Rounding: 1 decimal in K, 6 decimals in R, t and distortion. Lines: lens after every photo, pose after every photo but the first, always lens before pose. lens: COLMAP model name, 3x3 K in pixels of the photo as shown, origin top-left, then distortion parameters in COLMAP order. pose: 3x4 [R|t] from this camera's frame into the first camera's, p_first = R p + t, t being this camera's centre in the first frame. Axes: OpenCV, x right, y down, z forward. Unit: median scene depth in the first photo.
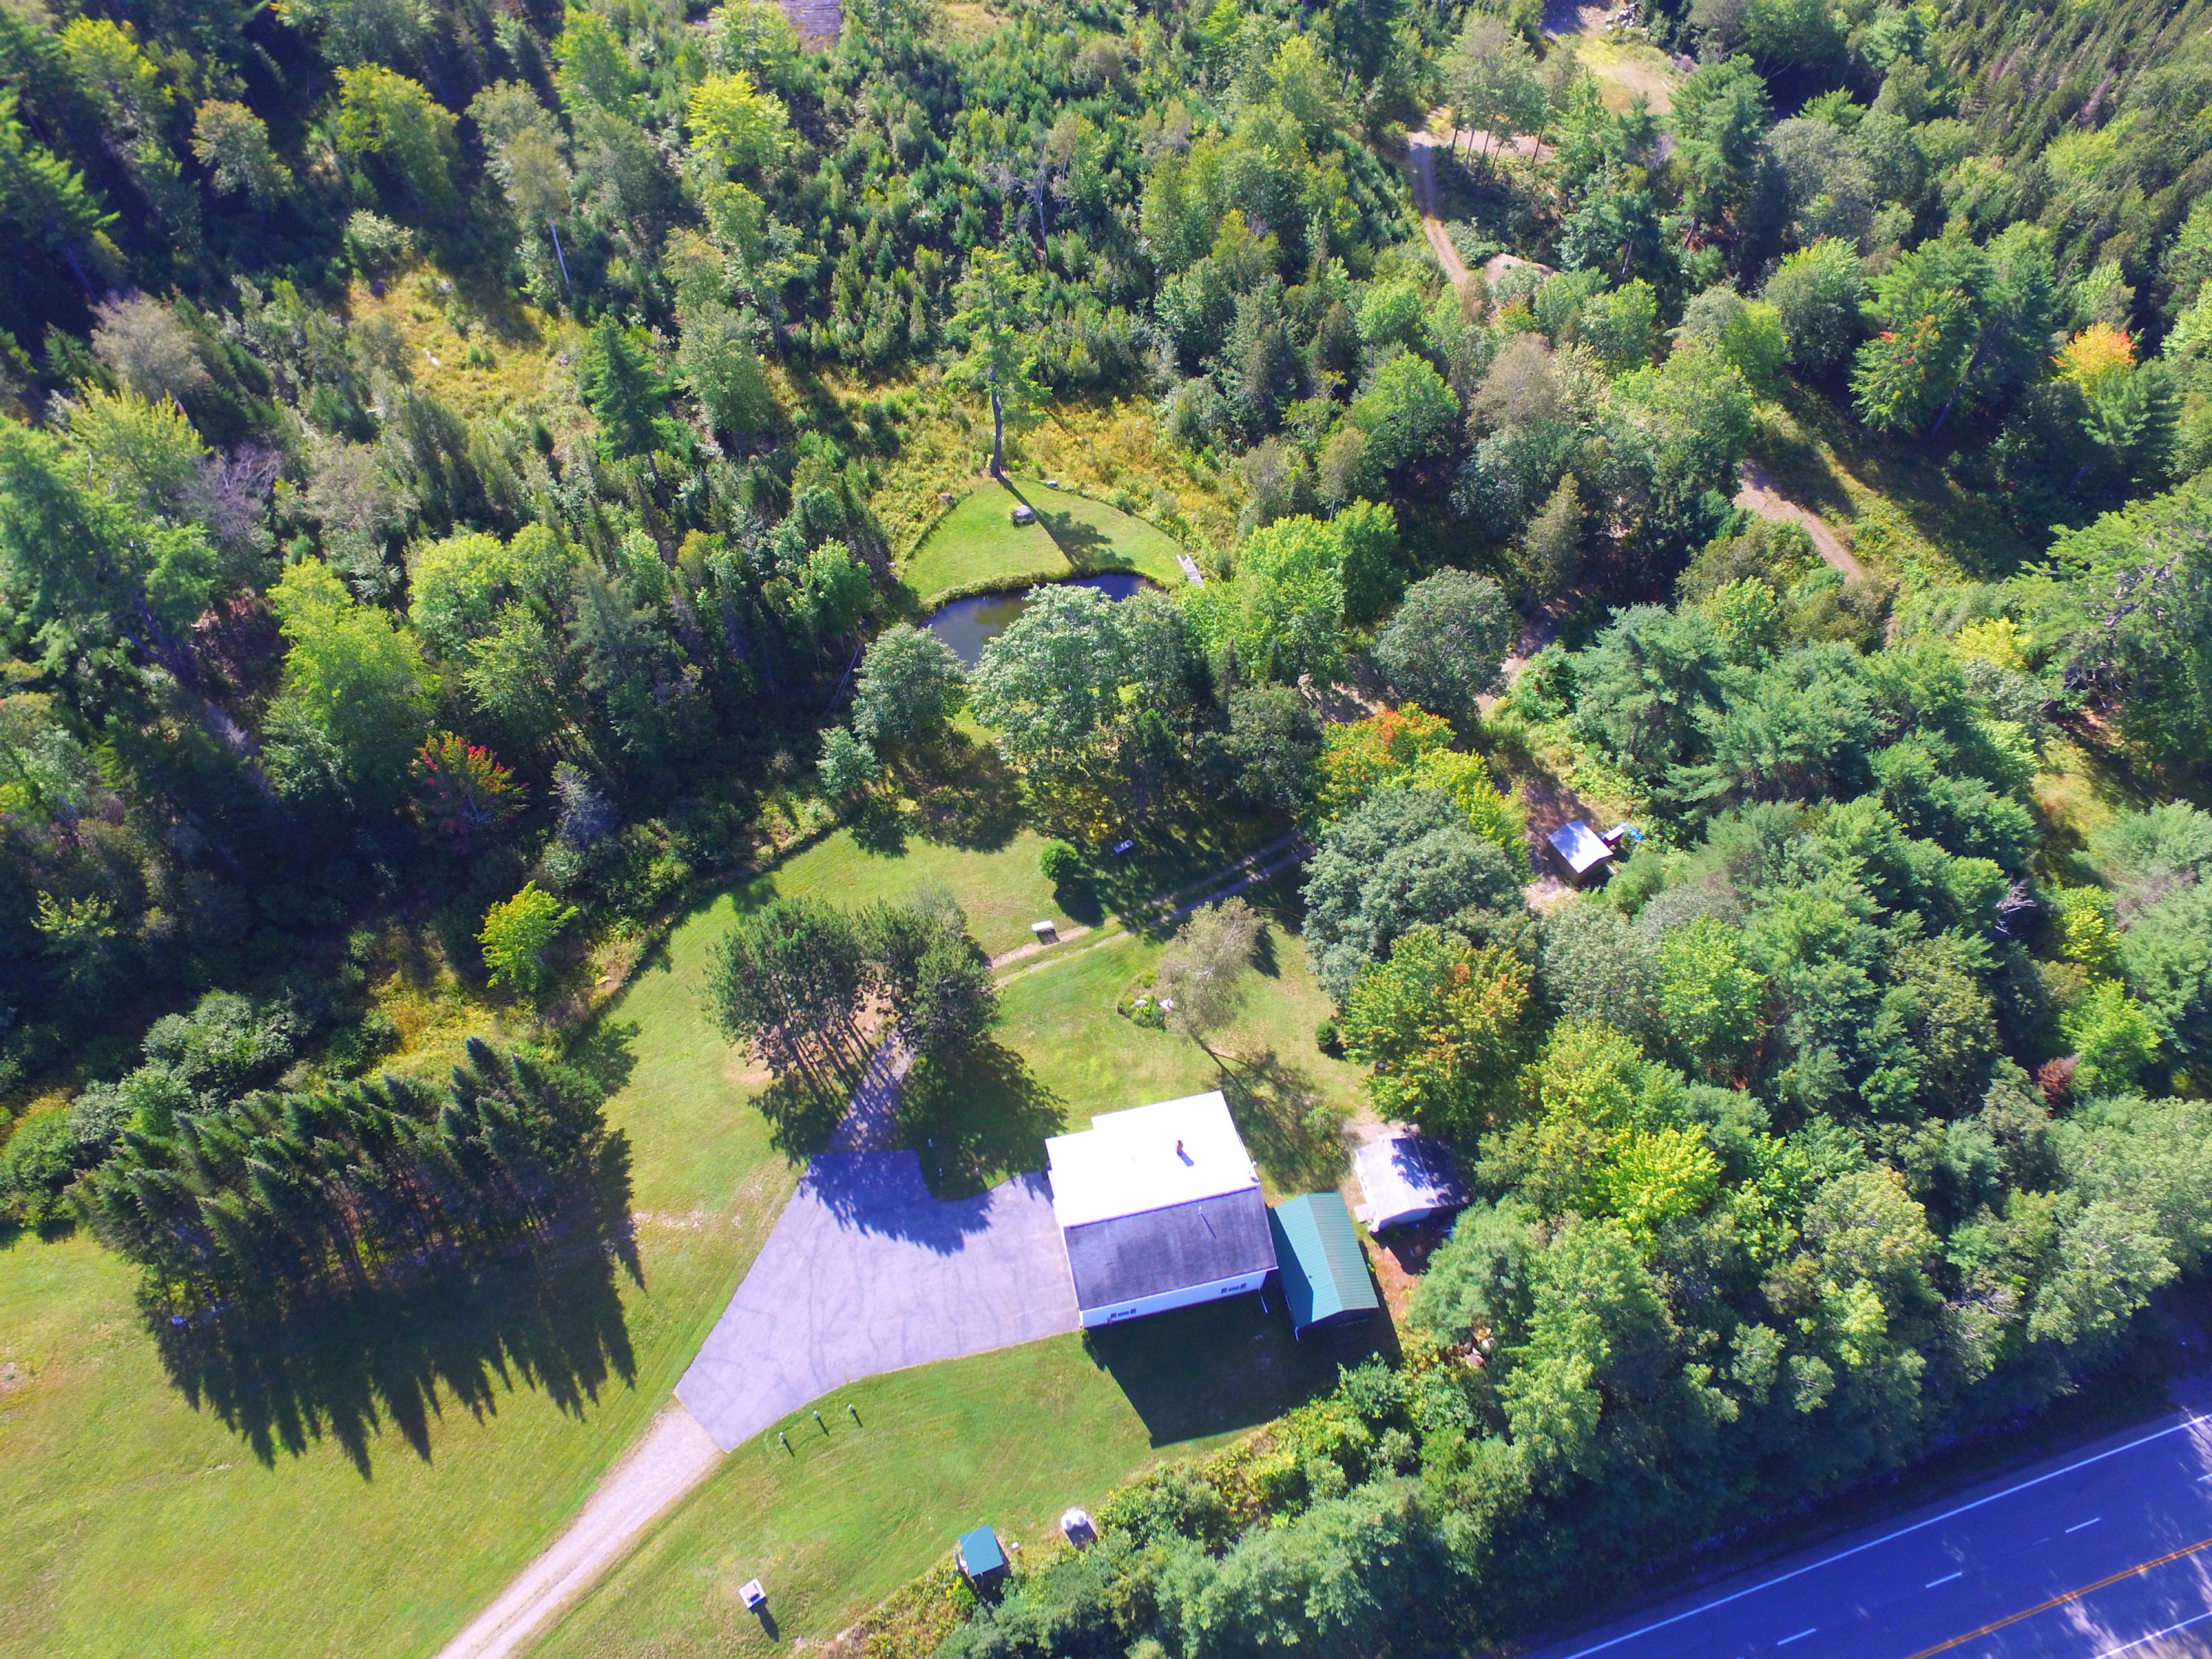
lens RADIAL K [[1497.6, 0, 1111.7], [0, 1497.6, 830.1], [0, 0, 1]] dist [-0.121527, 0.097214]
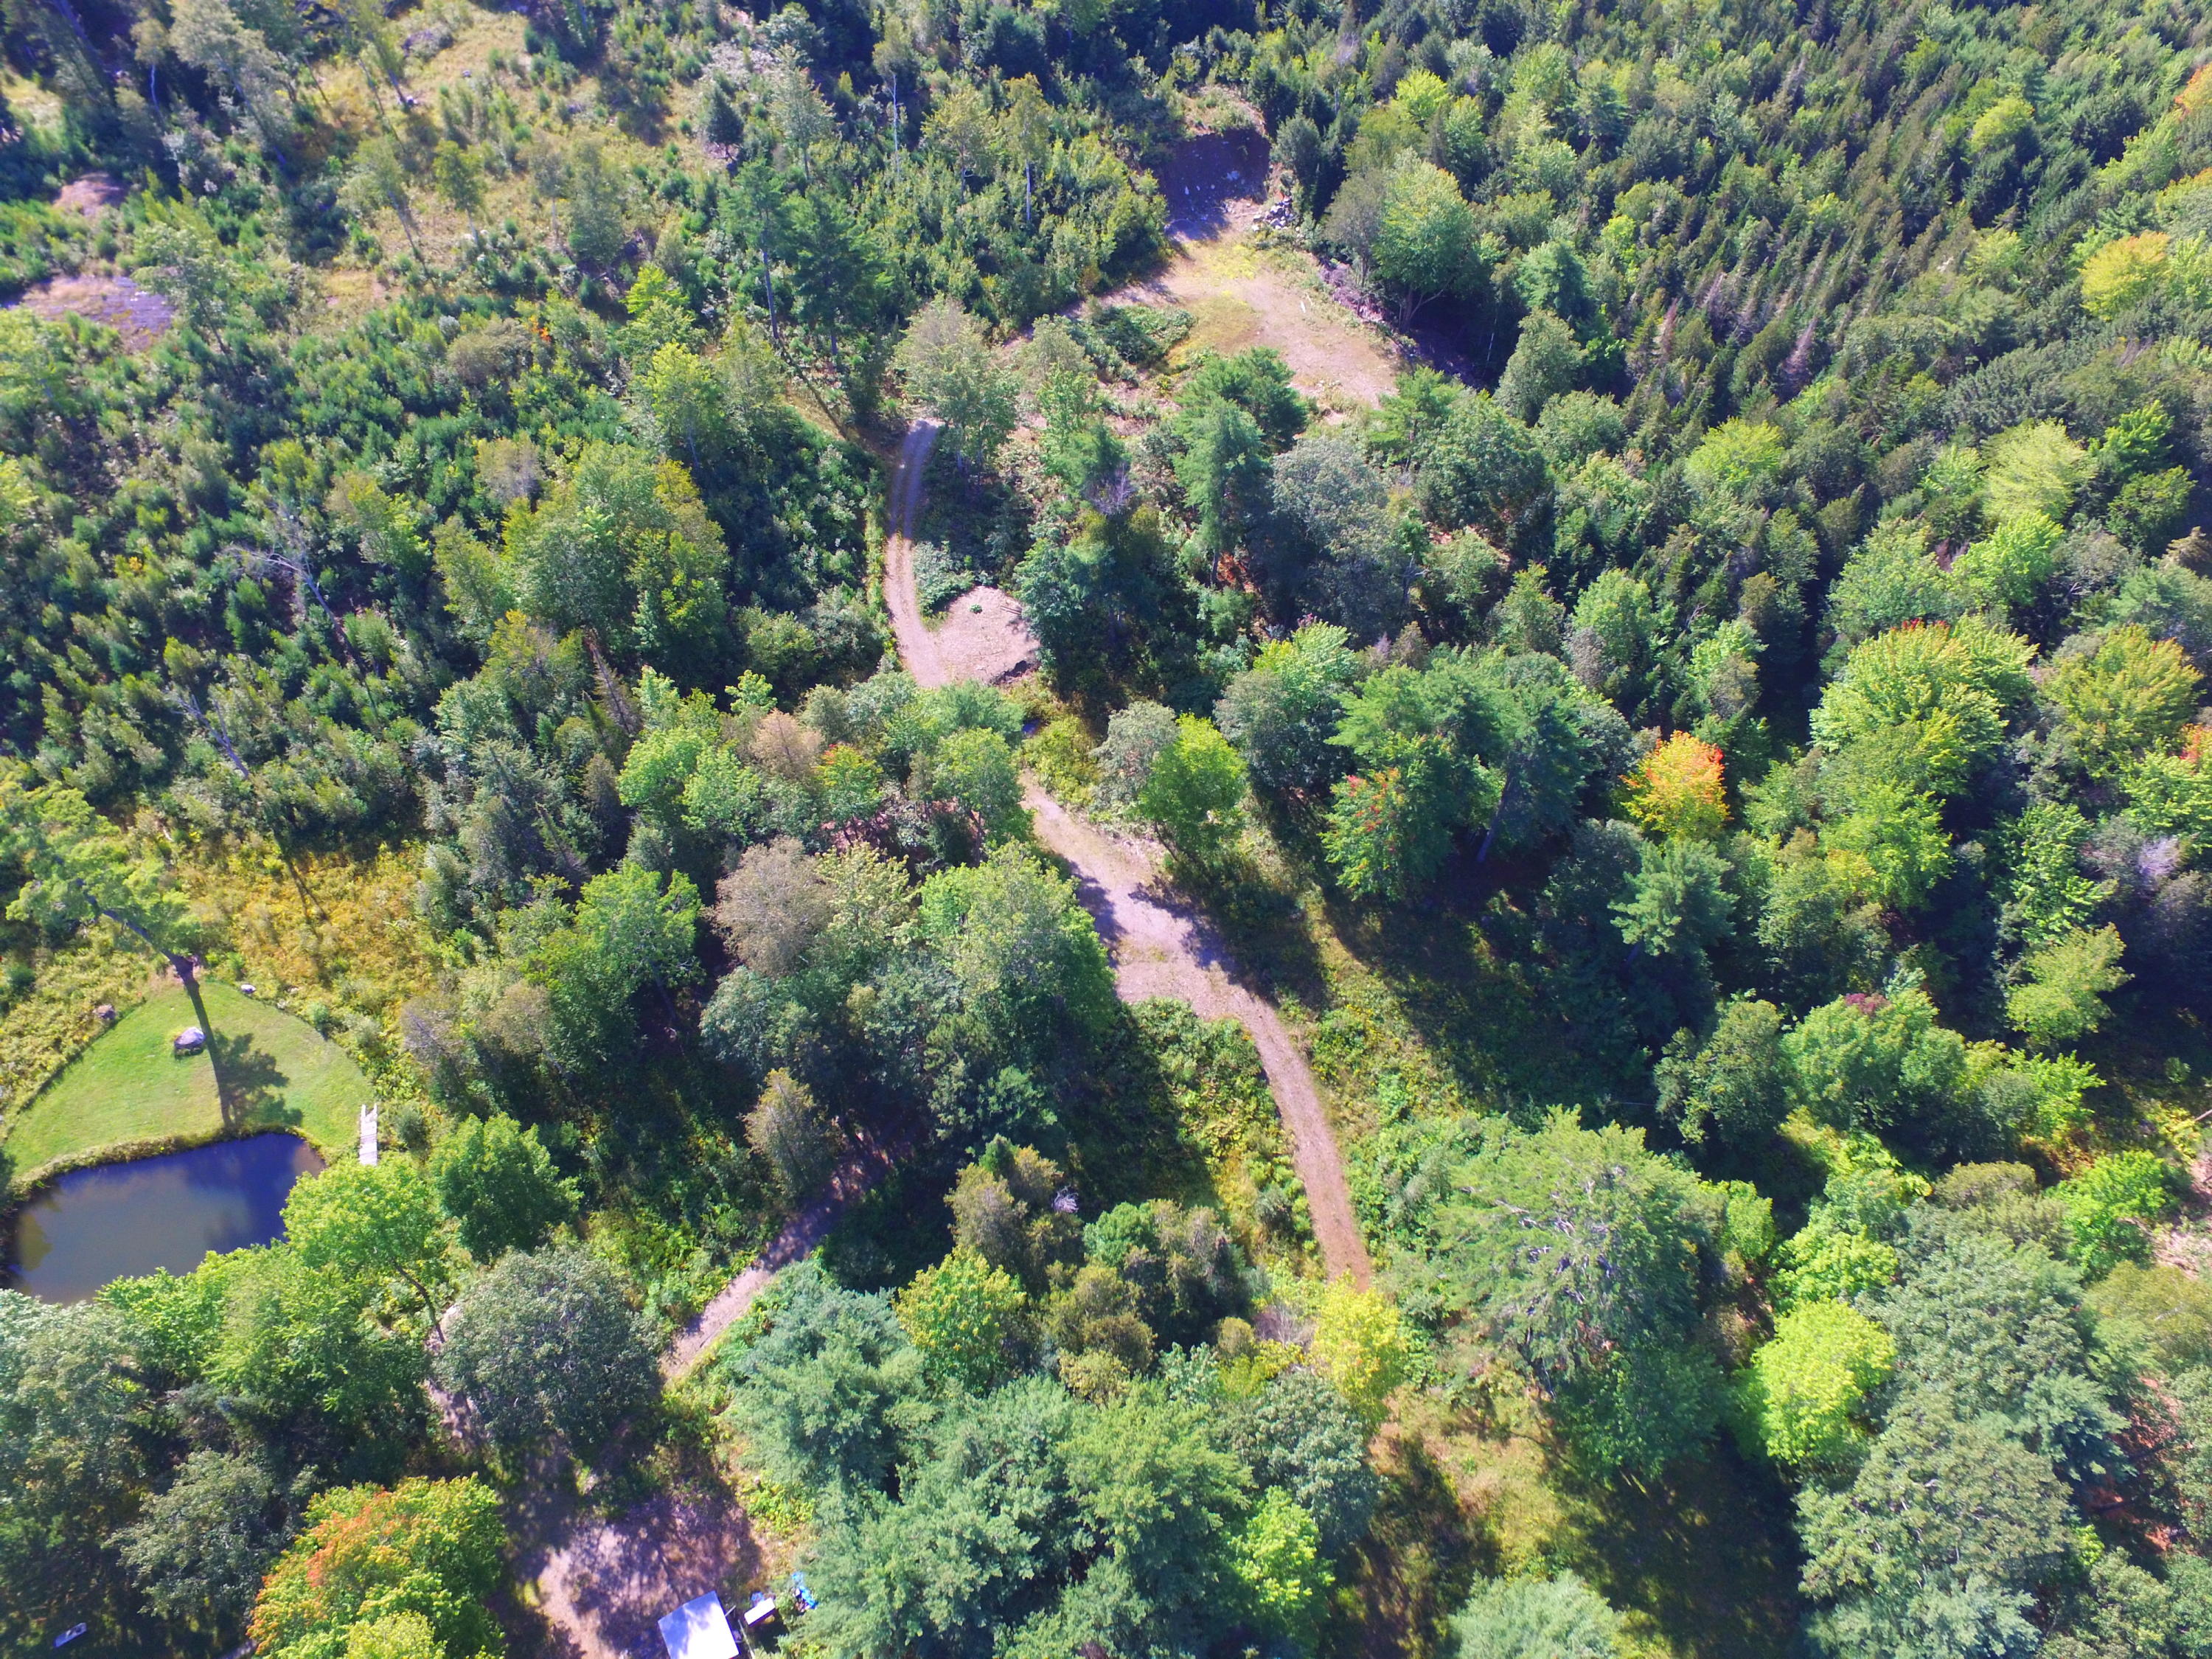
lens RADIAL K [[1497.6, 0, 1111.7], [0, 1497.6, 830.1], [0, 0, 1]] dist [-0.121527, 0.097214]
pose [[0.999540, 0.011285, -0.028166, 0.552438], [-0.011156, 0.999927, 0.004723, -0.407039], [0.028217, -0.004407, 0.999592, 0.297199]]
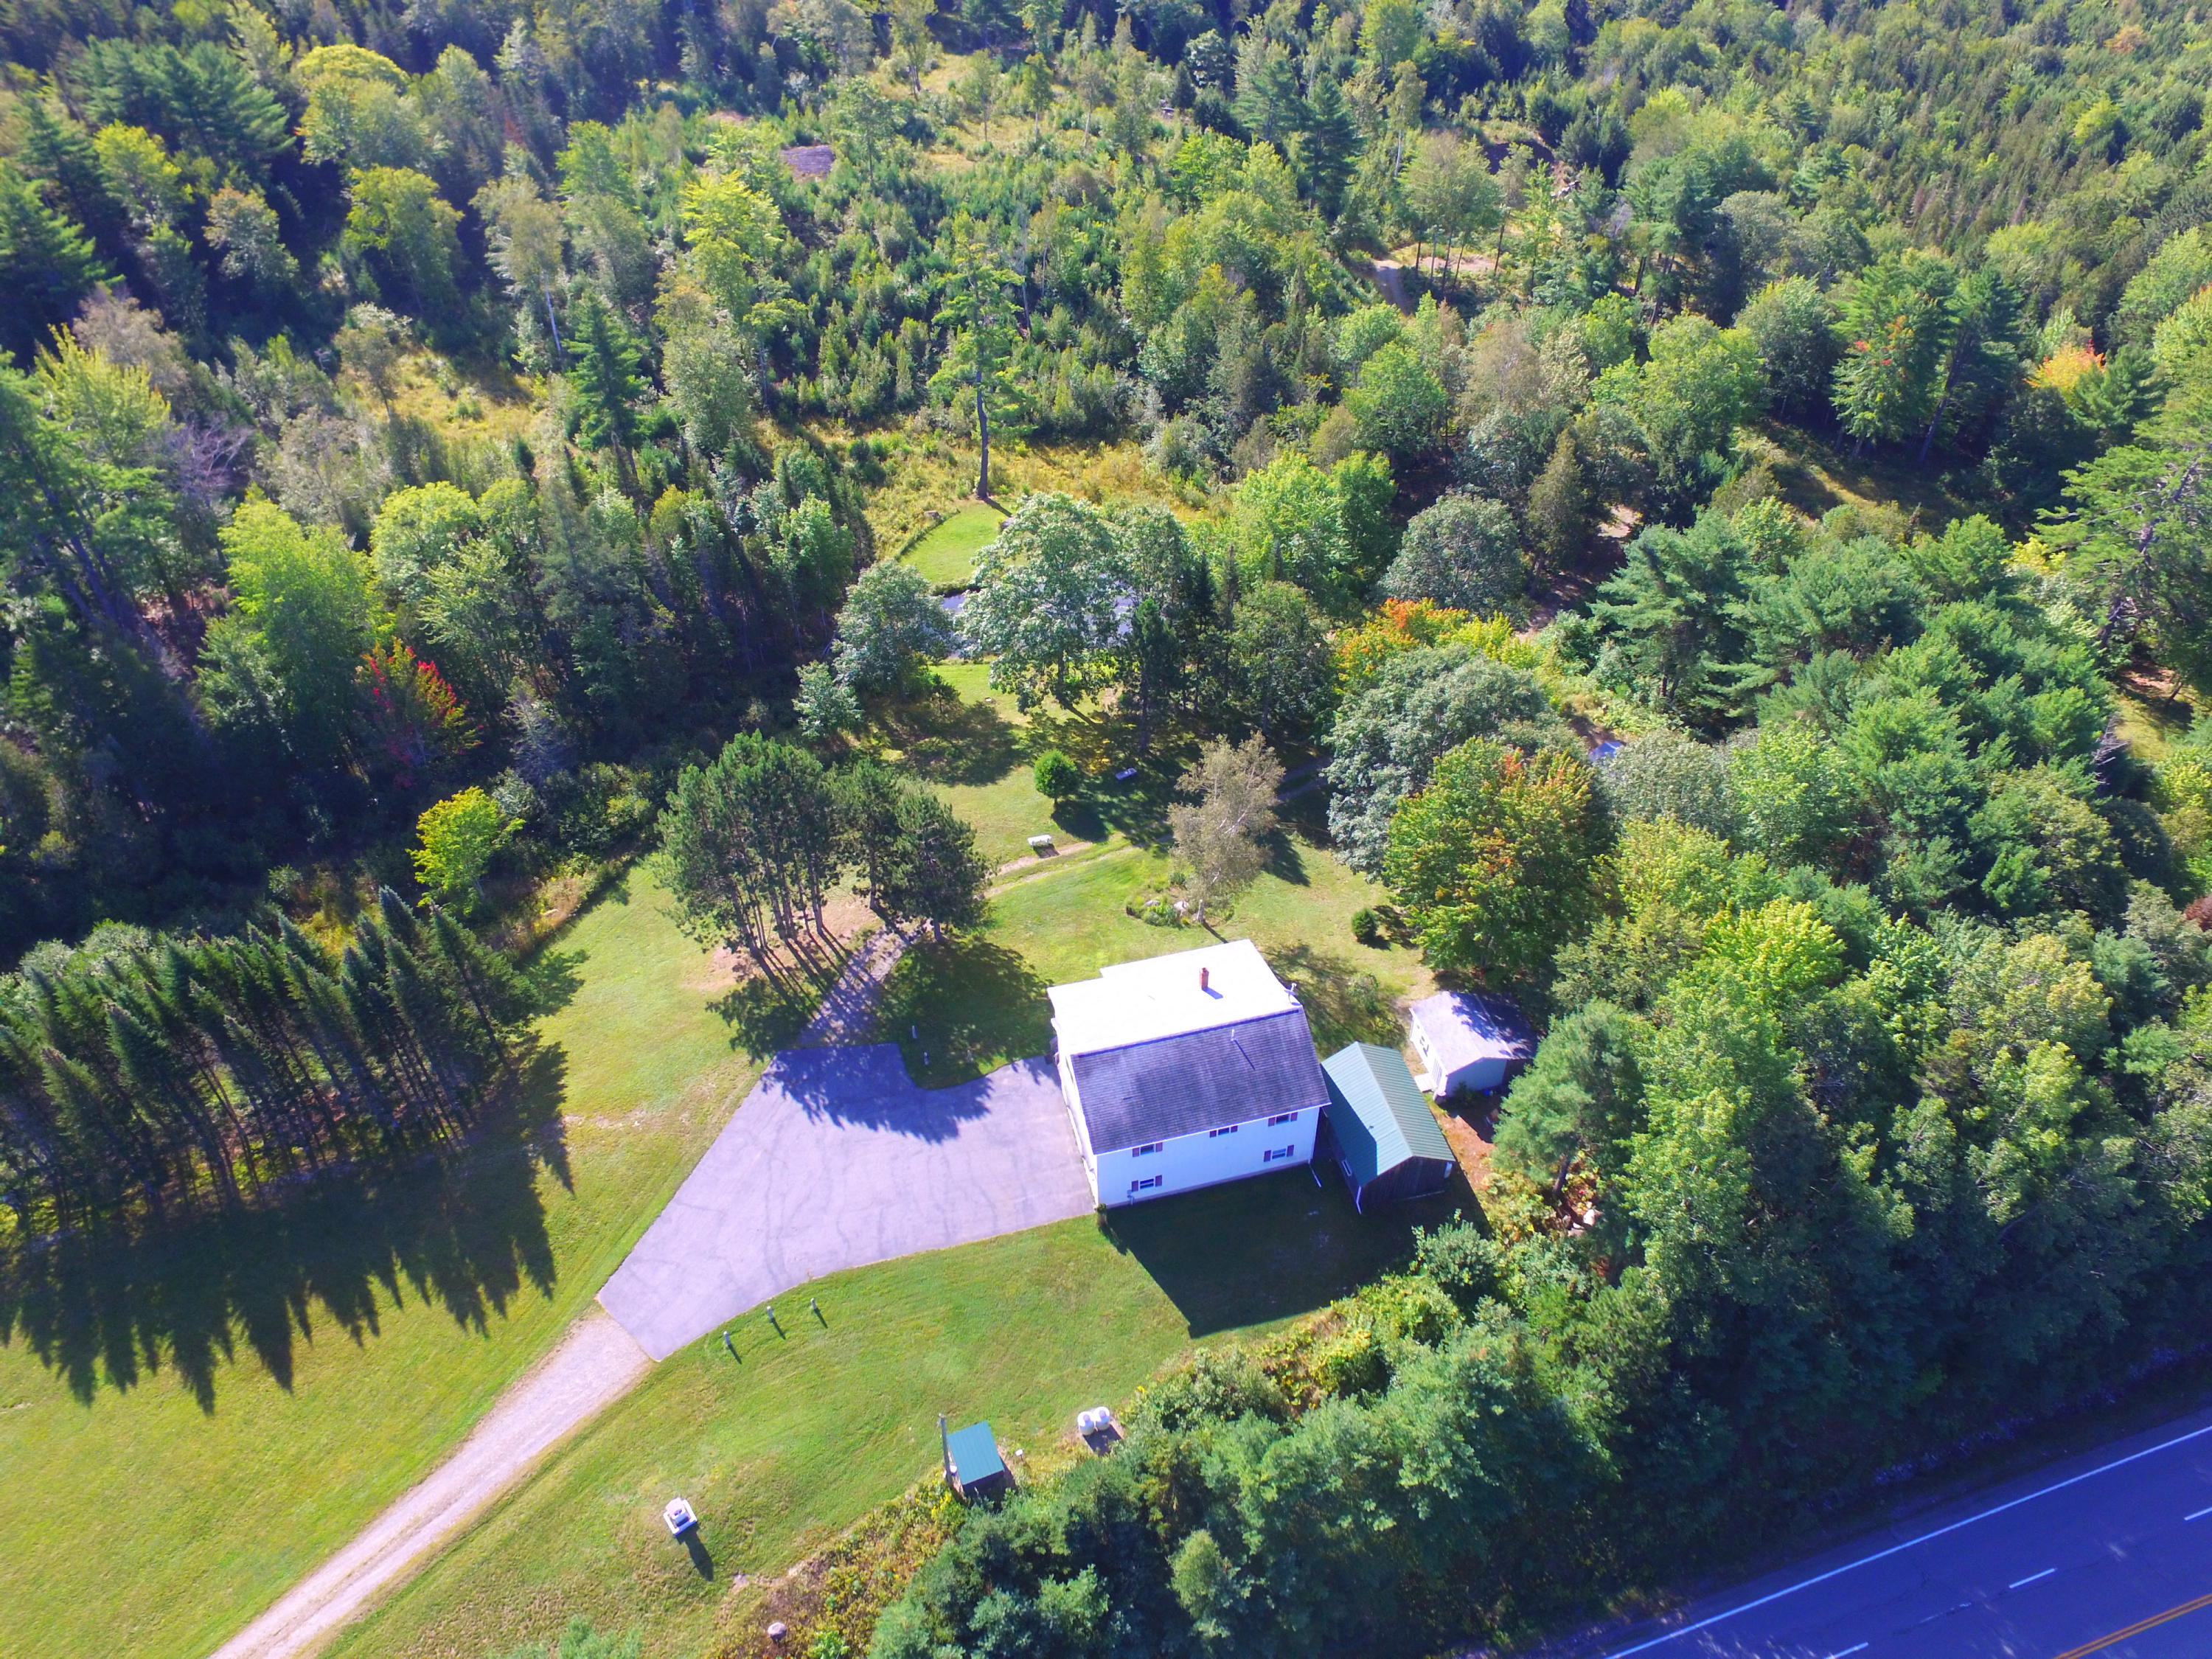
lens RADIAL K [[1497.6, 0, 1111.7], [0, 1497.6, 830.1], [0, 0, 1]] dist [-0.121527, 0.097214]
pose [[0.999320, -0.036577, 0.004666, -0.006971], [0.036646, 0.971114, -0.235786, 0.263748], [0.004093, 0.235797, 0.971794, 0.117628]]
